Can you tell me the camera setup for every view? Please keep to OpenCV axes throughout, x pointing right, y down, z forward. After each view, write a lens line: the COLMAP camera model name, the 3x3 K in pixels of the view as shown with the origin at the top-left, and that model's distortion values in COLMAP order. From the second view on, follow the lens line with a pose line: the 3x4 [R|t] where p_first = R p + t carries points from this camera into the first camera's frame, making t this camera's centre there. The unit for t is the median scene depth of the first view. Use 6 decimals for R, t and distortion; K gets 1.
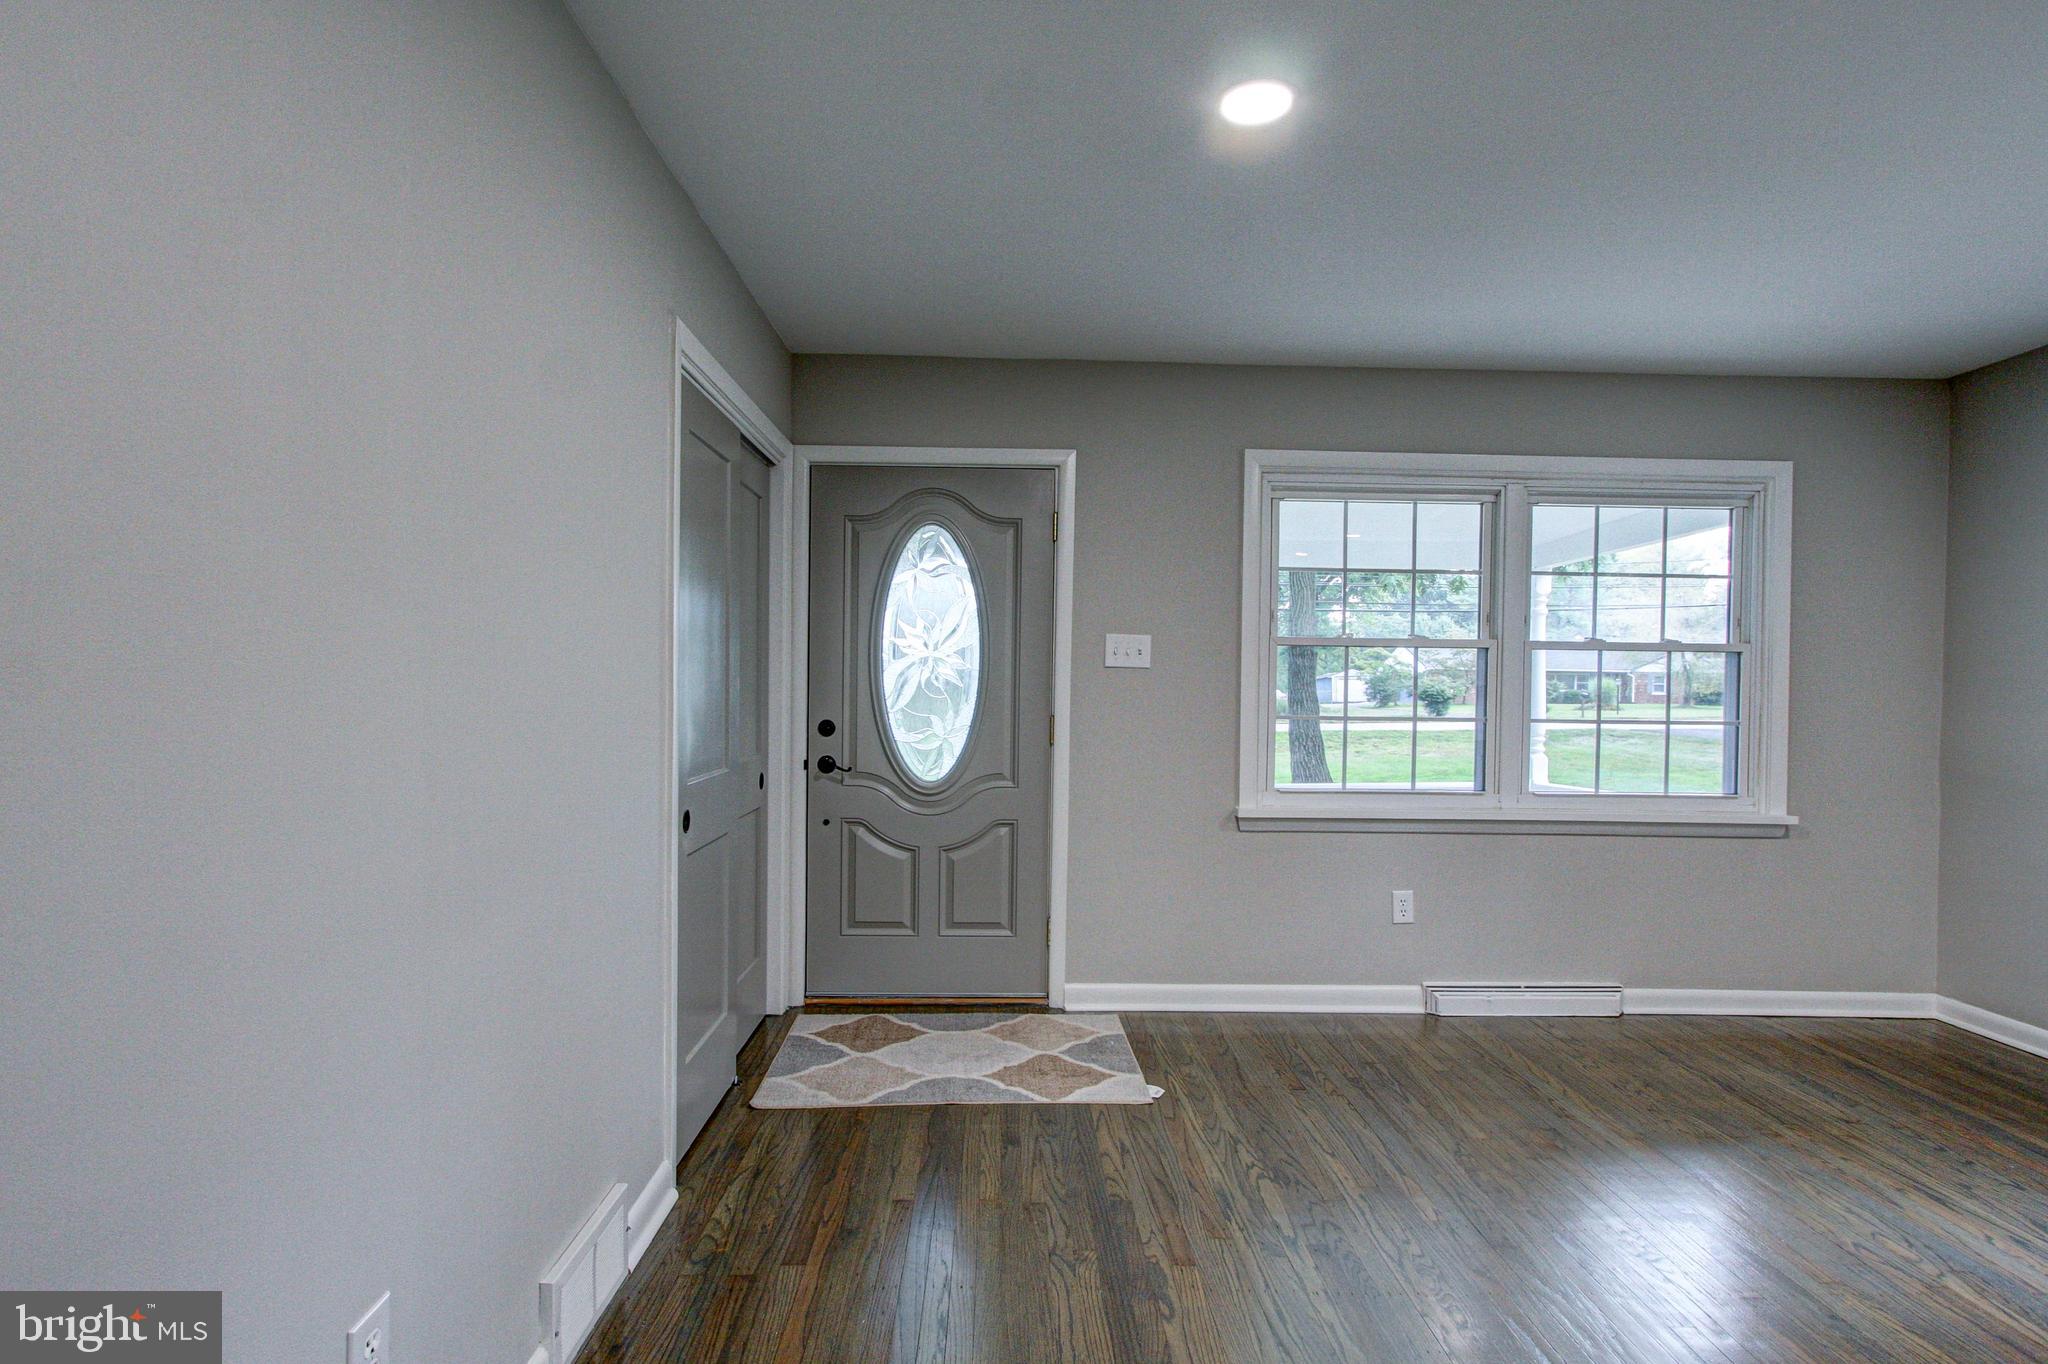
lens RADIAL K [[992.2, 0, 1023.0], [0, 992.2, 695.2], [0, 0, 1]] dist [0.001010, 0.000718]
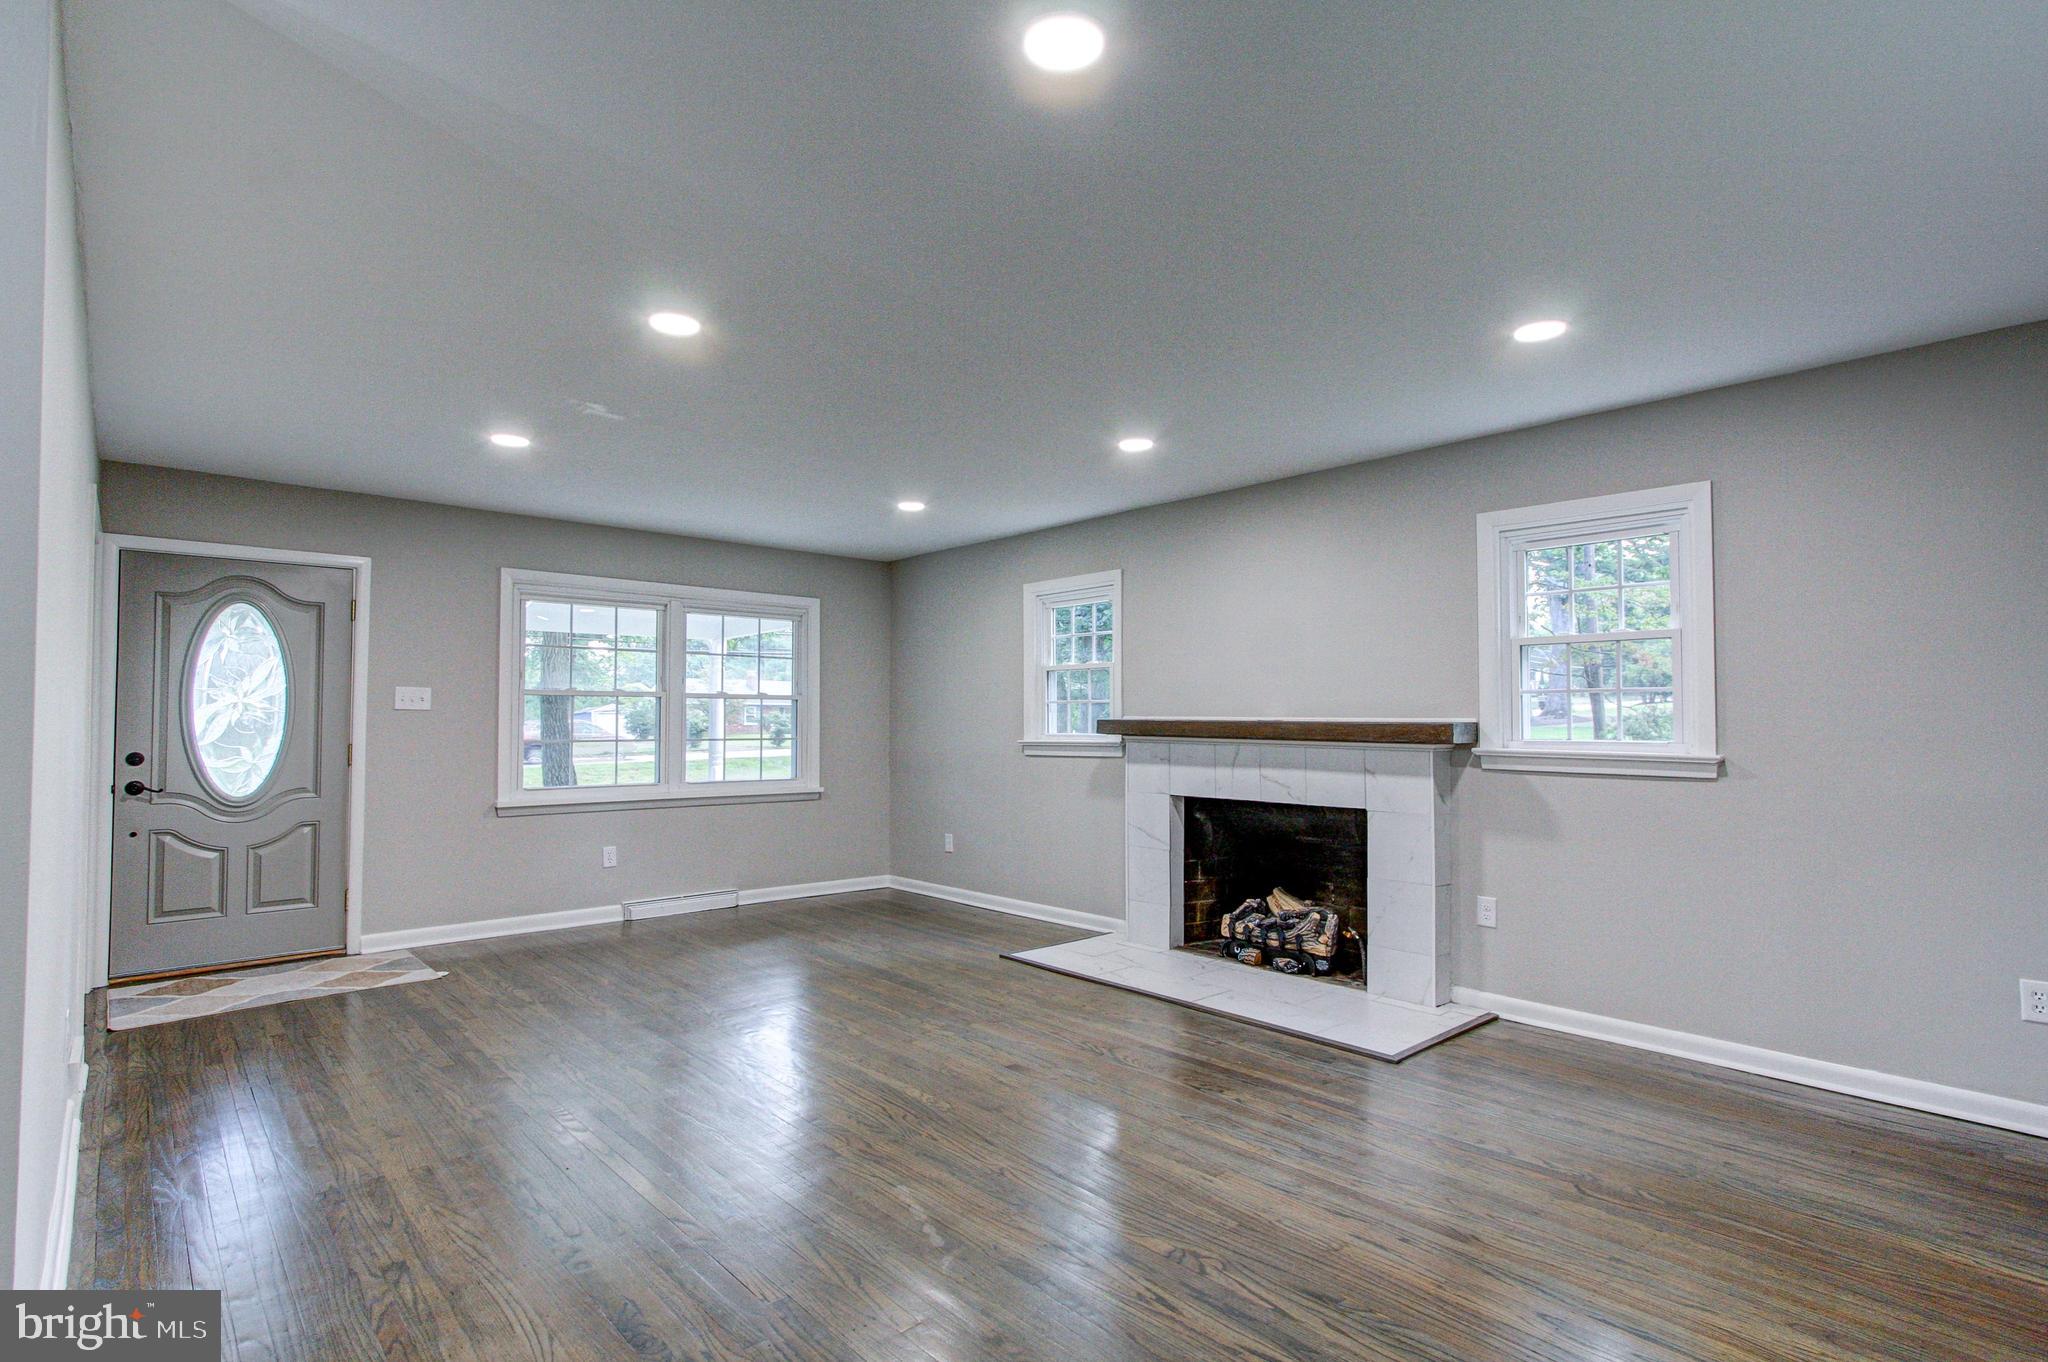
lens RADIAL K [[1002.4, 0, 1022.2], [0, 1002.4, 697.2], [0, 0, 1]] dist [0.004311, 0.000341]
pose [[0.761308, 0.003693, 0.648380, -0.167669], [0.017012, 0.999526, -0.025668, 0.006572], [-0.648168, 0.030571, 0.760884, -0.694639]]
